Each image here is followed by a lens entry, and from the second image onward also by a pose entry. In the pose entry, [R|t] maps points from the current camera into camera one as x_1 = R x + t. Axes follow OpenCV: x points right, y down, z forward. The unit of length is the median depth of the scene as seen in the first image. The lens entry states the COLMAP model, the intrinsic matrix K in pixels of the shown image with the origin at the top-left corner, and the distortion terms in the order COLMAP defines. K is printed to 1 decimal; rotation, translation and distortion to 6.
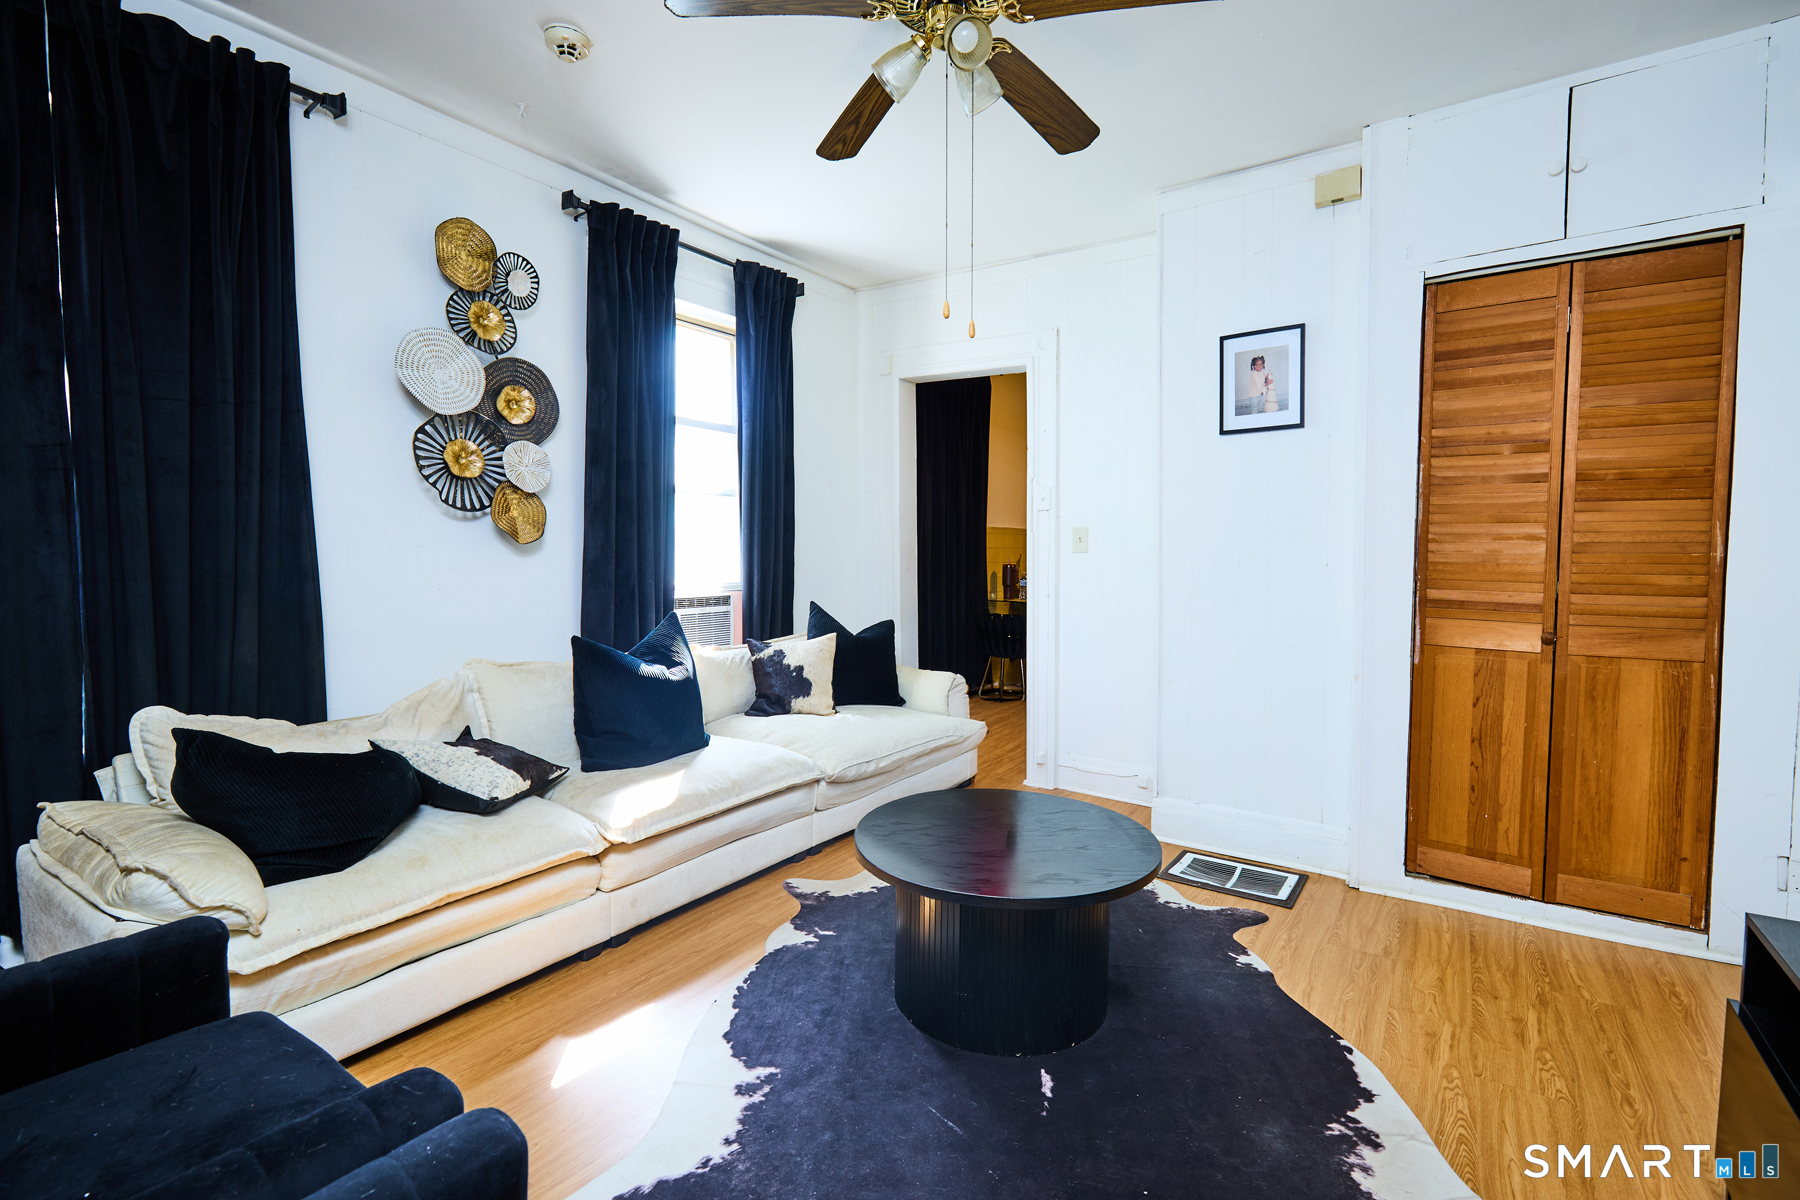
lens RADIAL K [[825.5, 0, 904.6], [0, 825.5, 598.2], [0, 0, 1]] dist [0.003614, -0.001822]
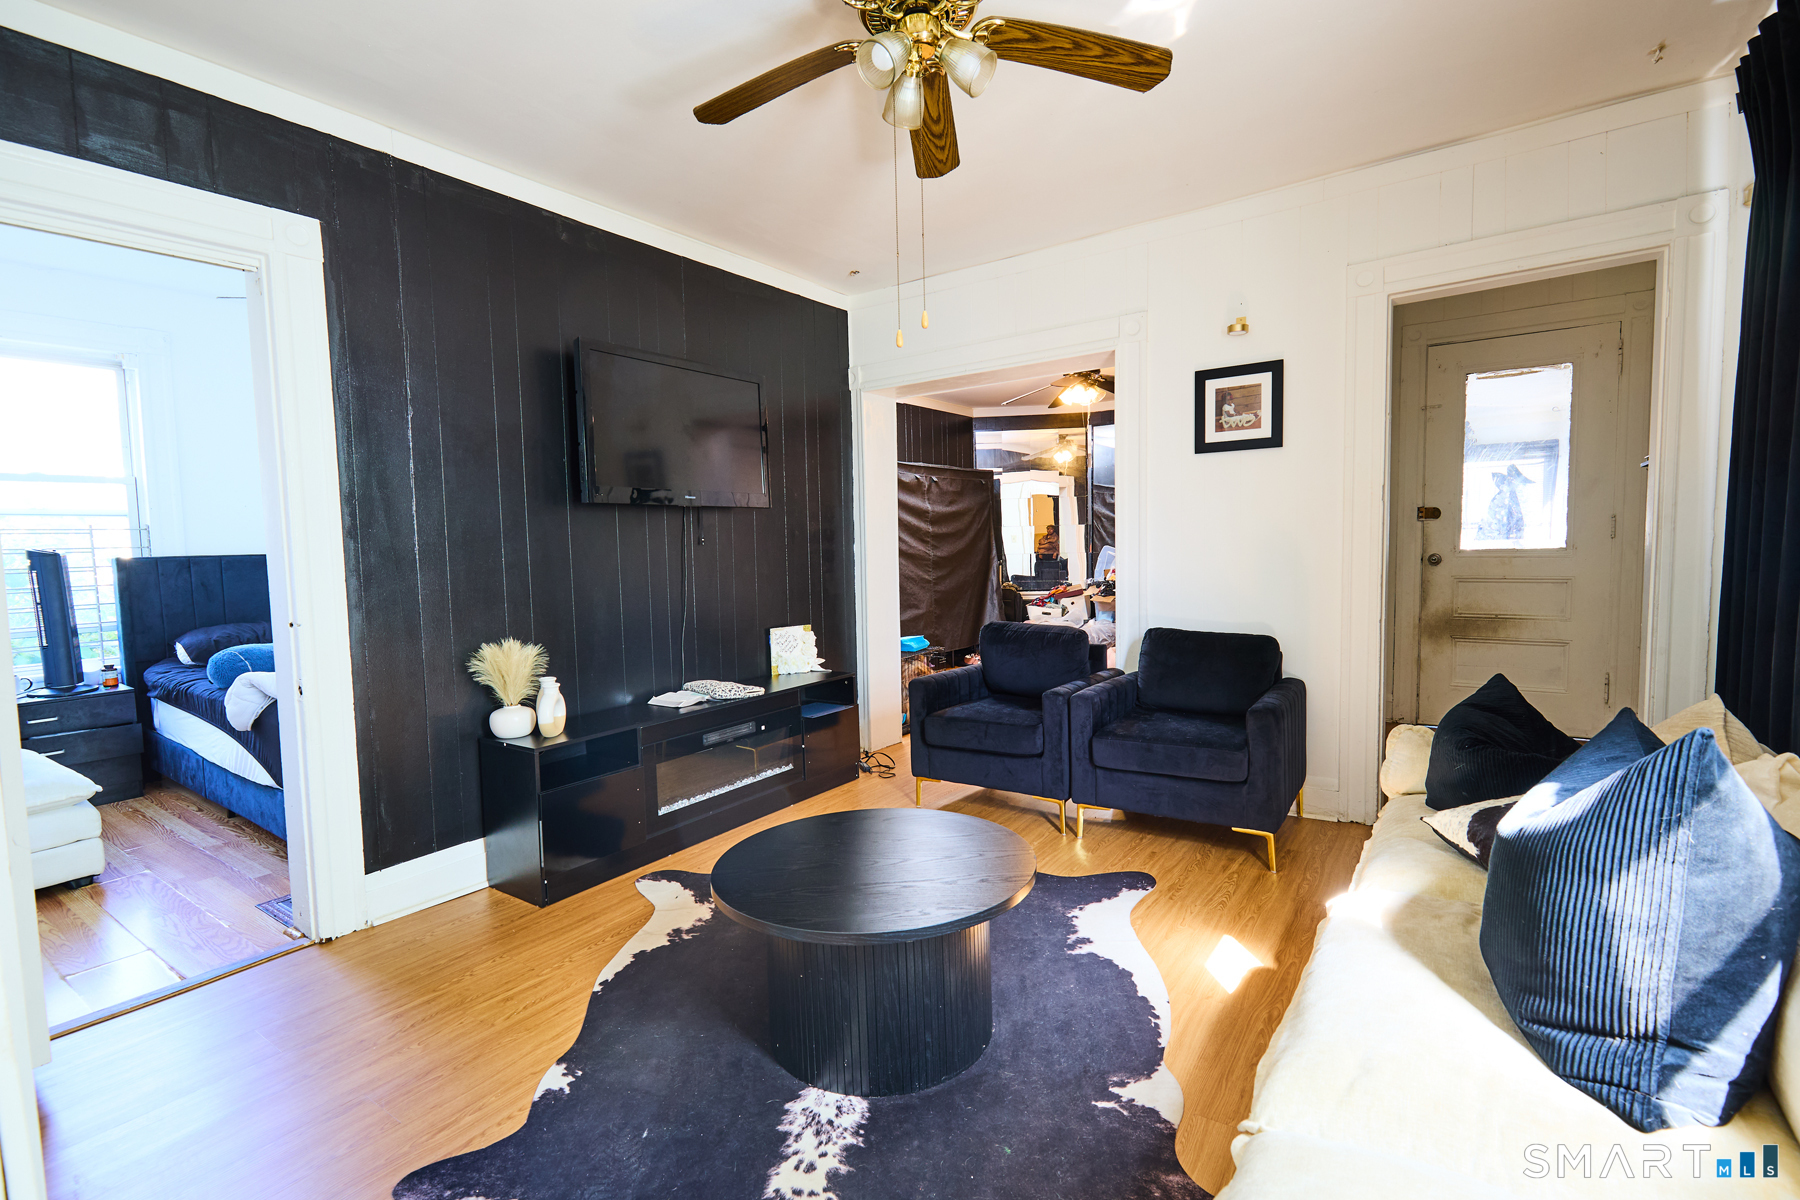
lens RADIAL K [[825.5, 0, 893.4], [0, 825.5, 607.1], [0, 0, 1]] dist [0.003614, -0.001822]
pose [[-0.999526, 0.019420, 0.023885, 0.079445], [0.022310, 0.991598, 0.127416, -0.138675], [-0.021210, 0.127888, -0.991562, 2.148452]]
